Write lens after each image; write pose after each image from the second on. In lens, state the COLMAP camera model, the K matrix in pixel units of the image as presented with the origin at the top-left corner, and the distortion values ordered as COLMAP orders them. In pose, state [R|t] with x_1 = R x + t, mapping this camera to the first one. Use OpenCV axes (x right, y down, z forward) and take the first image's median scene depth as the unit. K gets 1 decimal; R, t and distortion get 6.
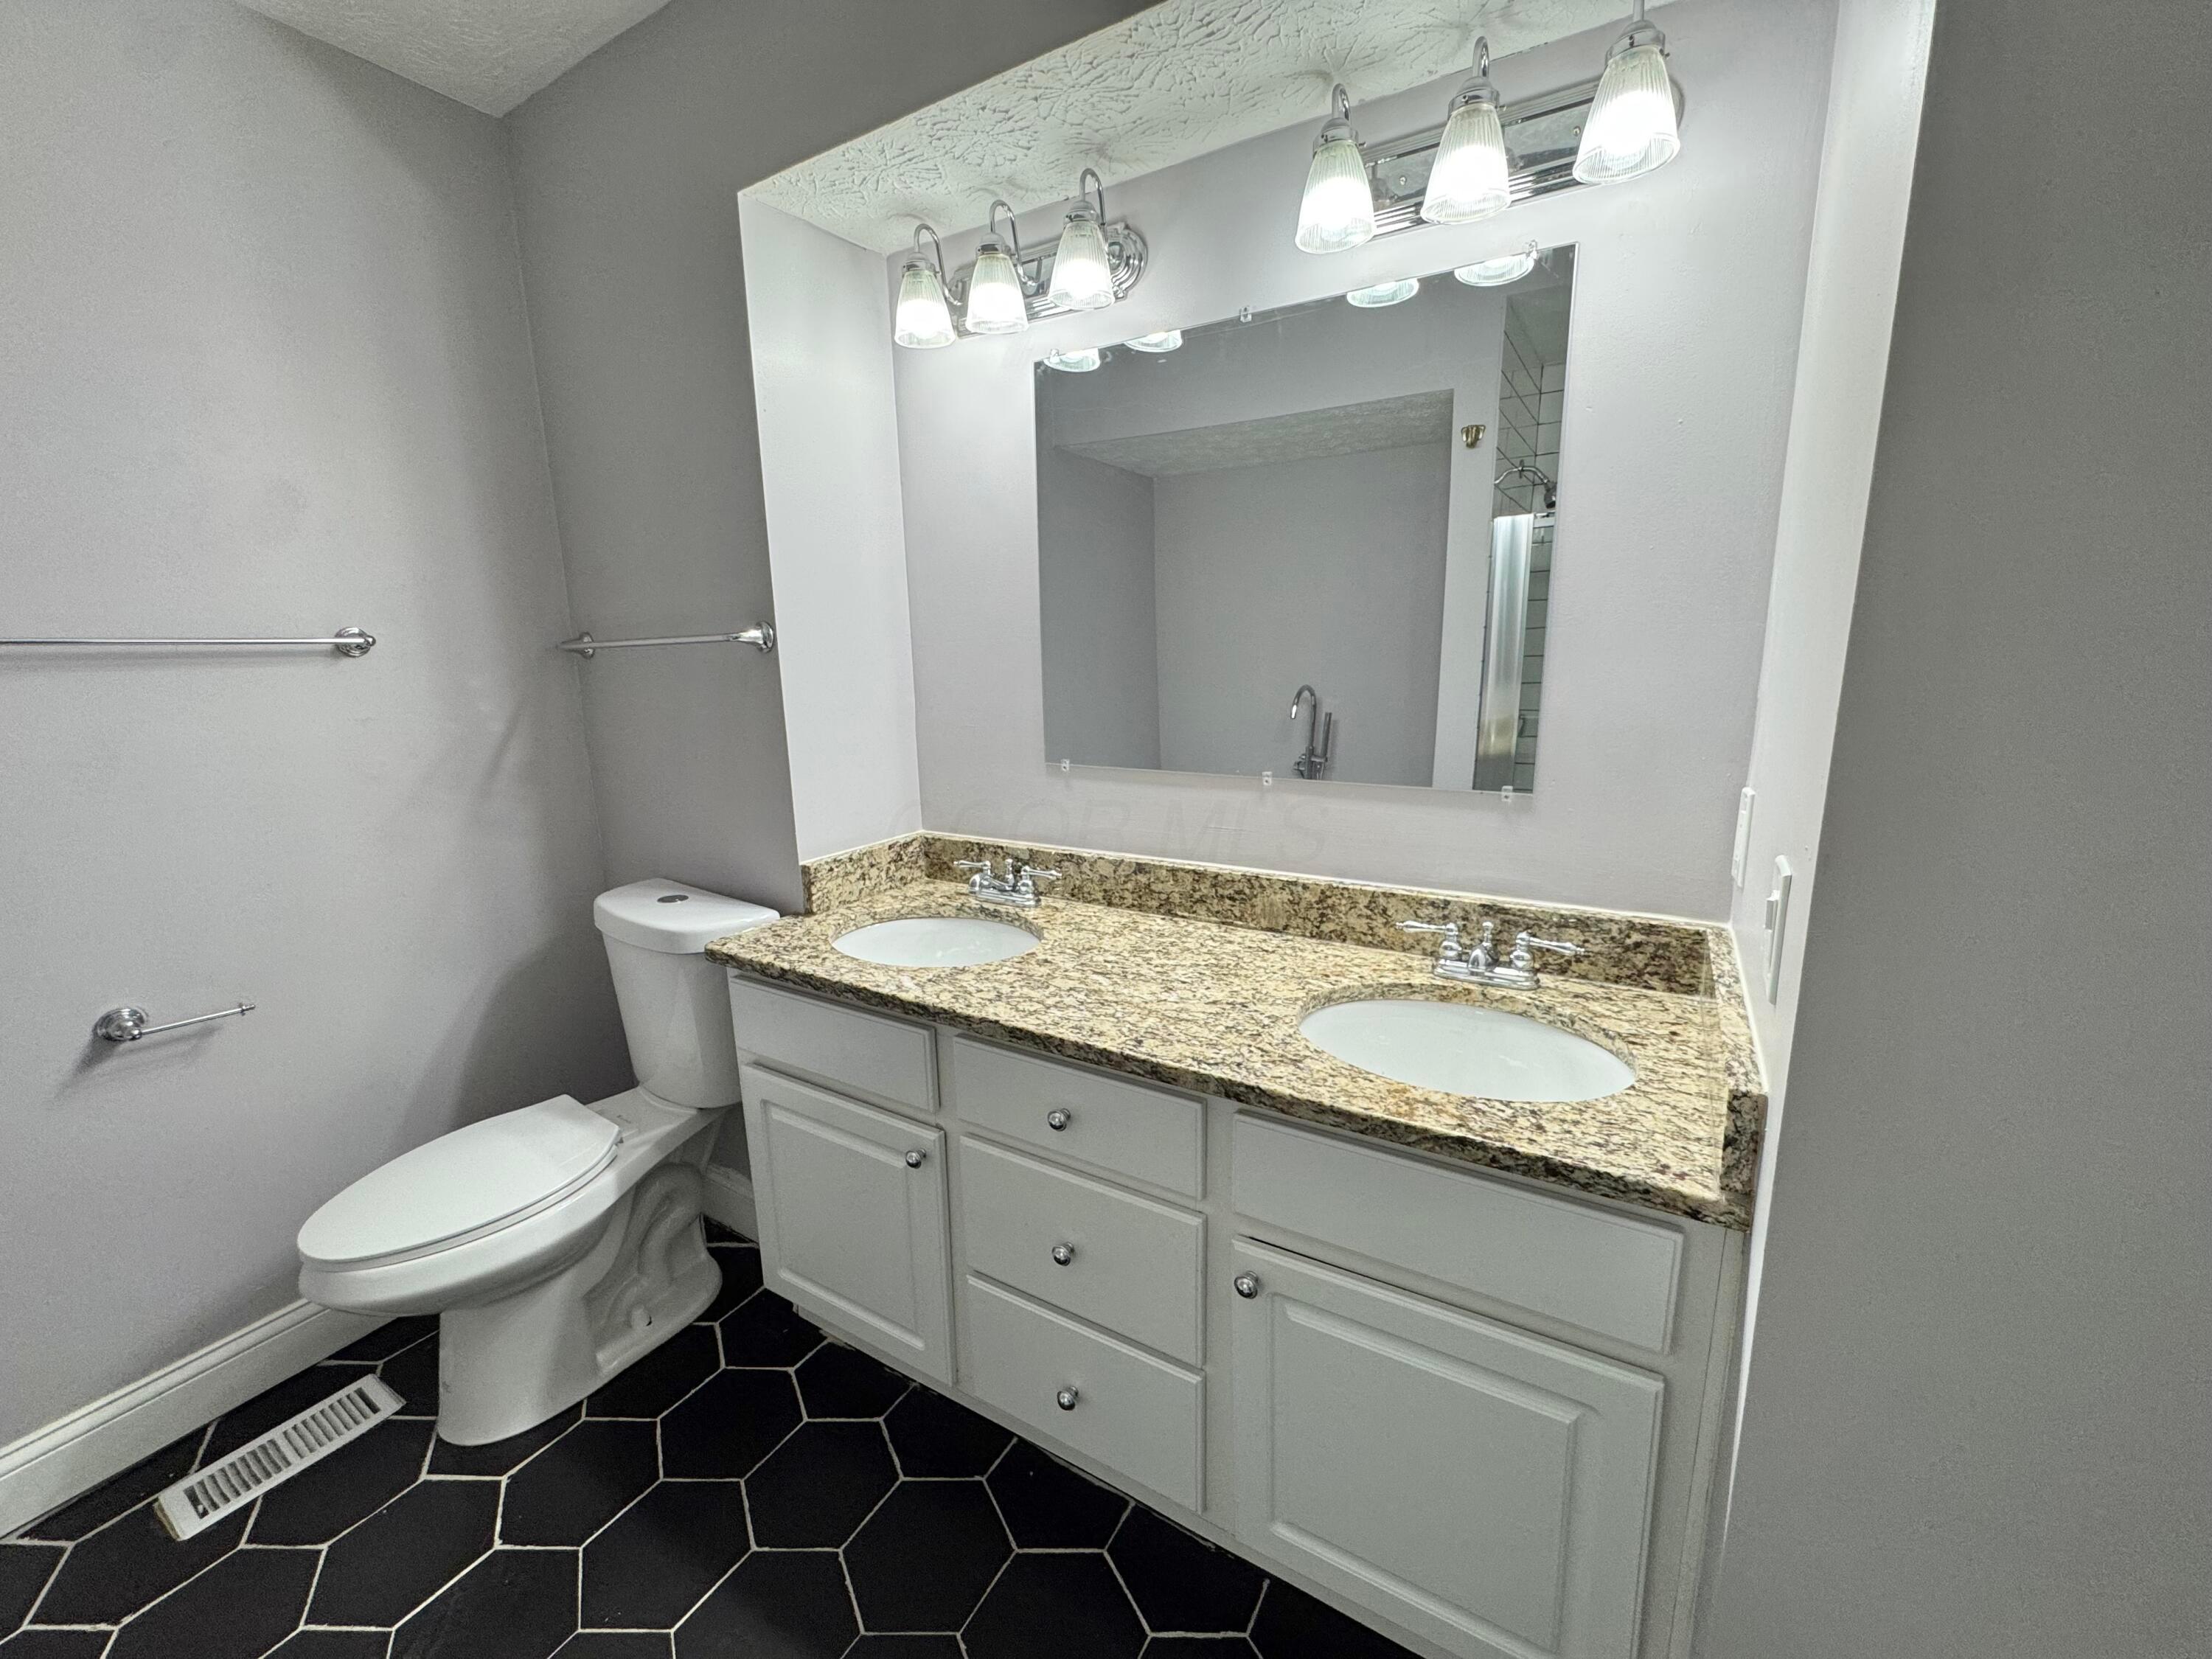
lens RADIAL K [[888.8, 0, 1105.8], [0, 888.8, 820.8], [0, 0, 1]] dist [-0.003913, 0.000538]
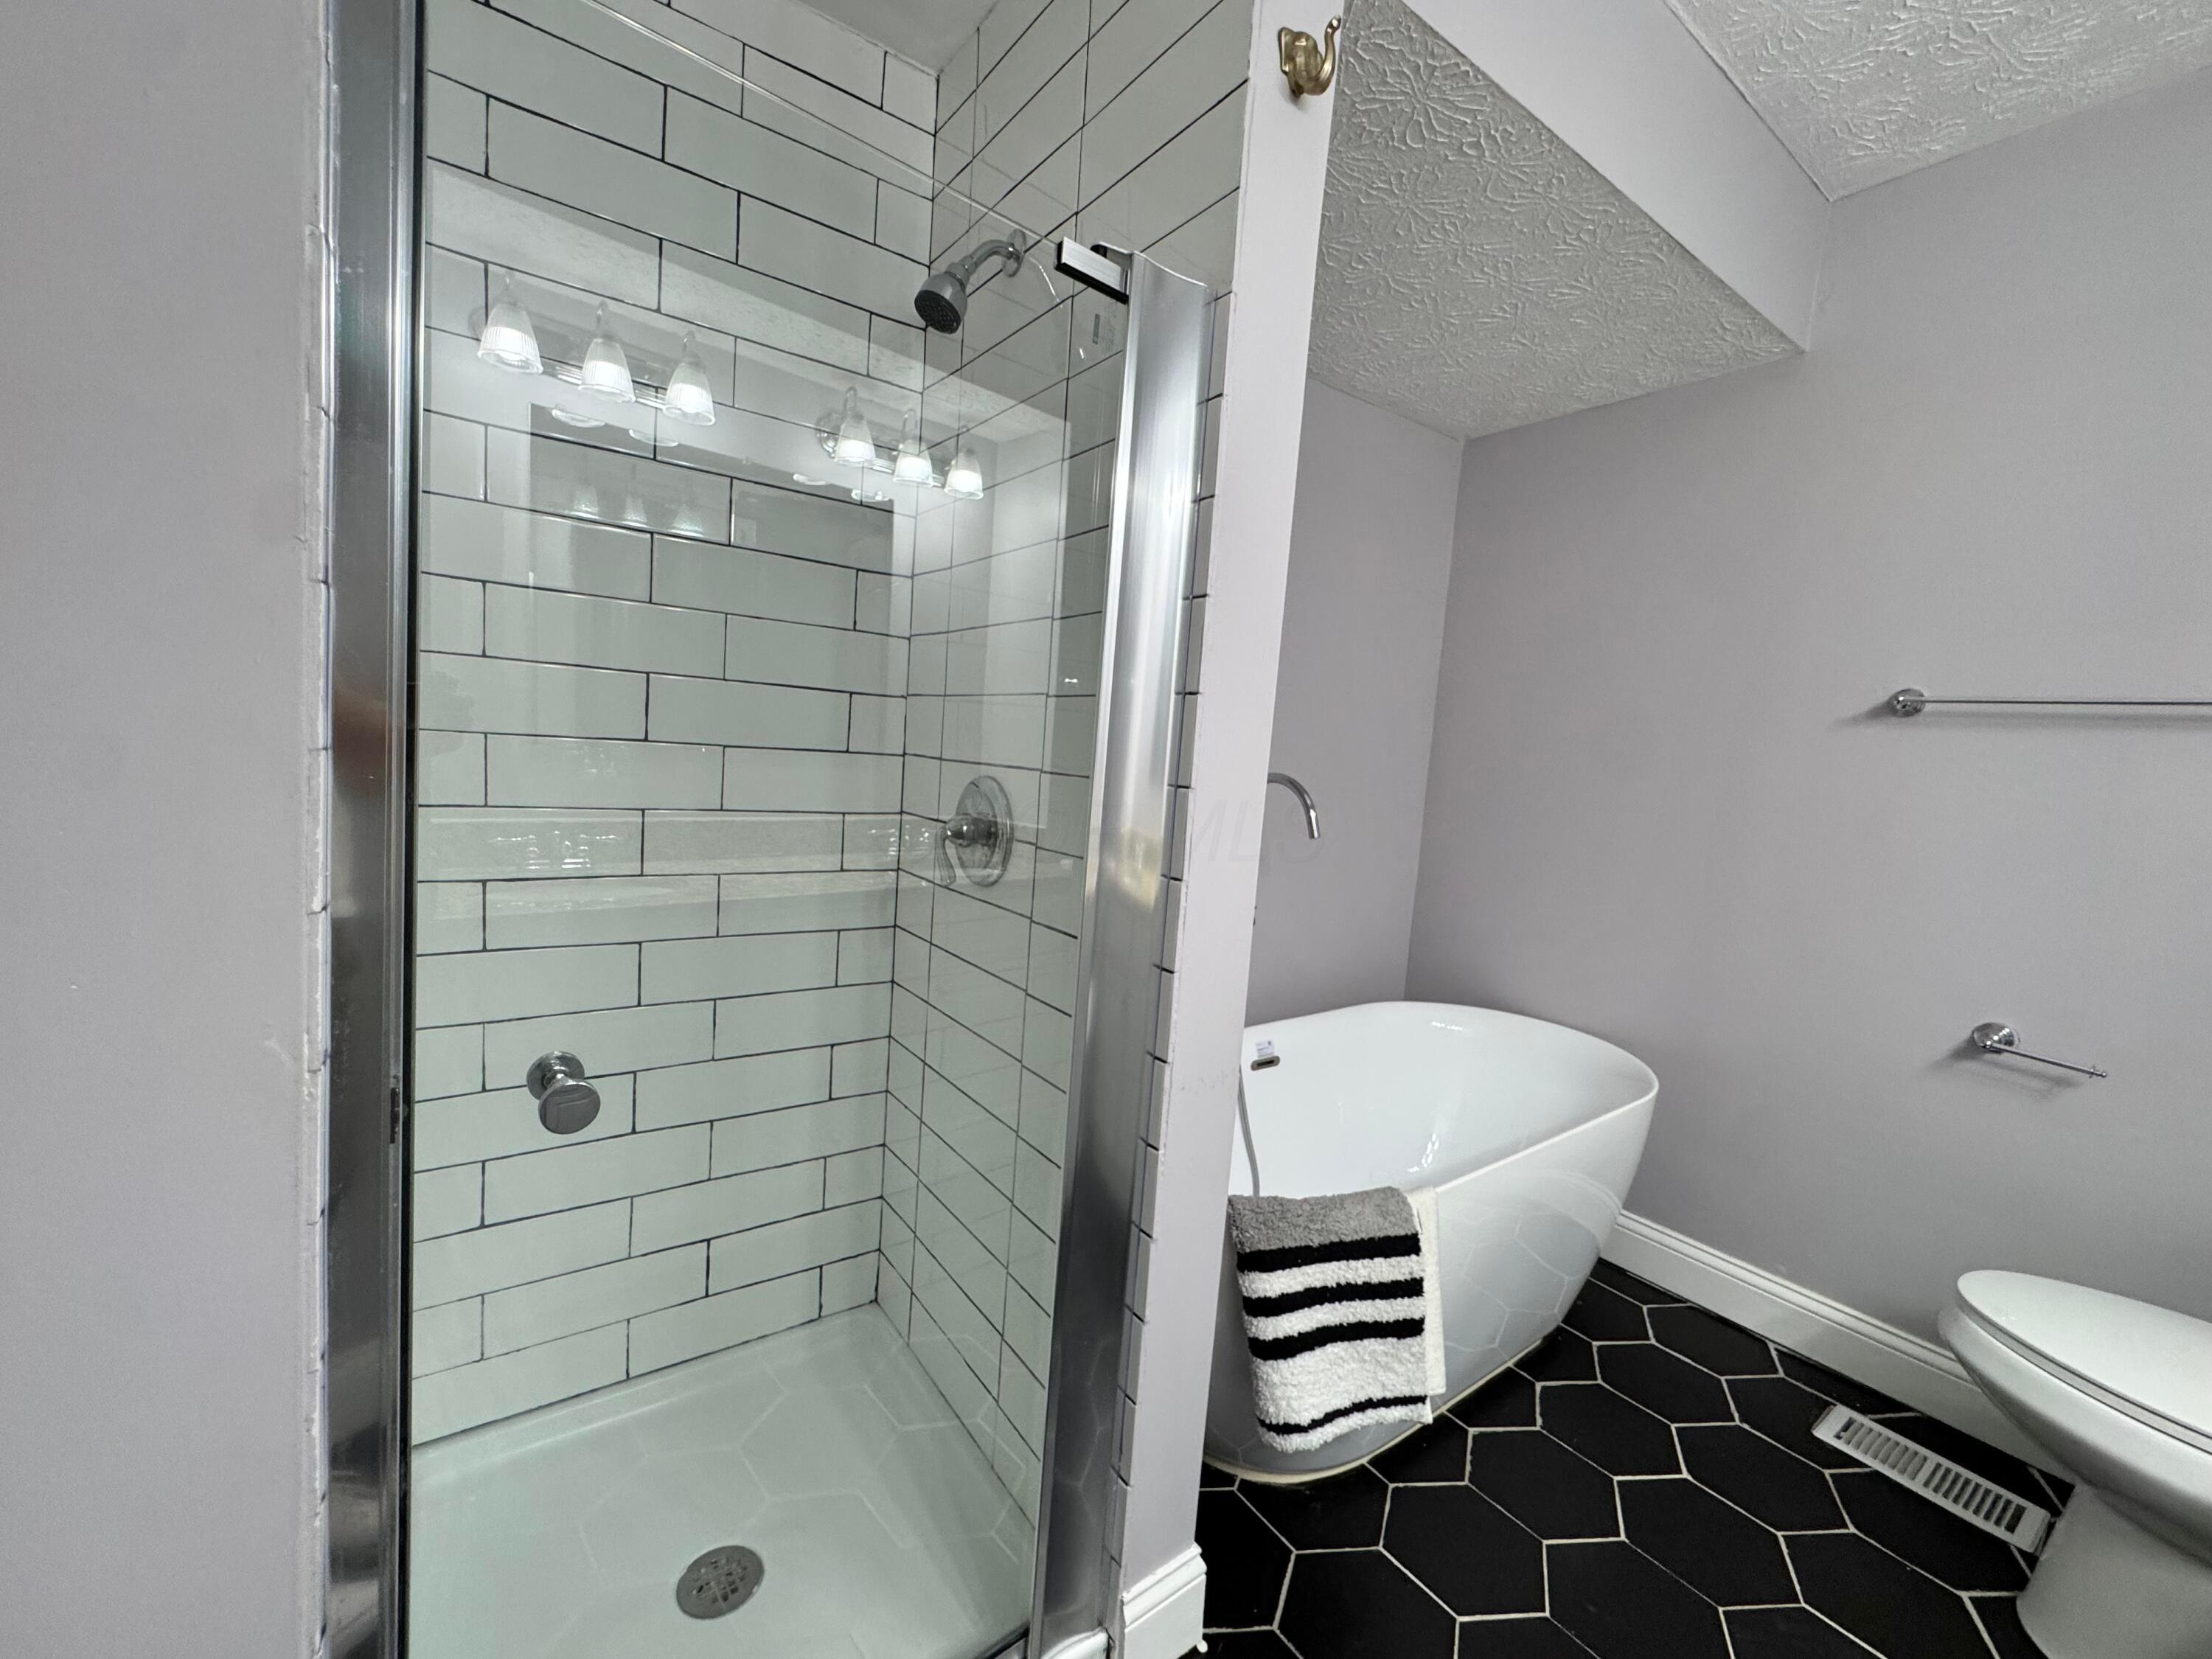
lens RADIAL K [[888.8, 0, 1107.4], [0, 888.8, 824.5], [0, 0, 1]] dist [-0.003913, 0.000538]
pose [[-0.390089, 0.080408, -0.917260, 0.339538], [-0.238048, 0.953506, 0.184822, 0.032174], [0.889474, 0.290449, -0.352811, 0.314173]]
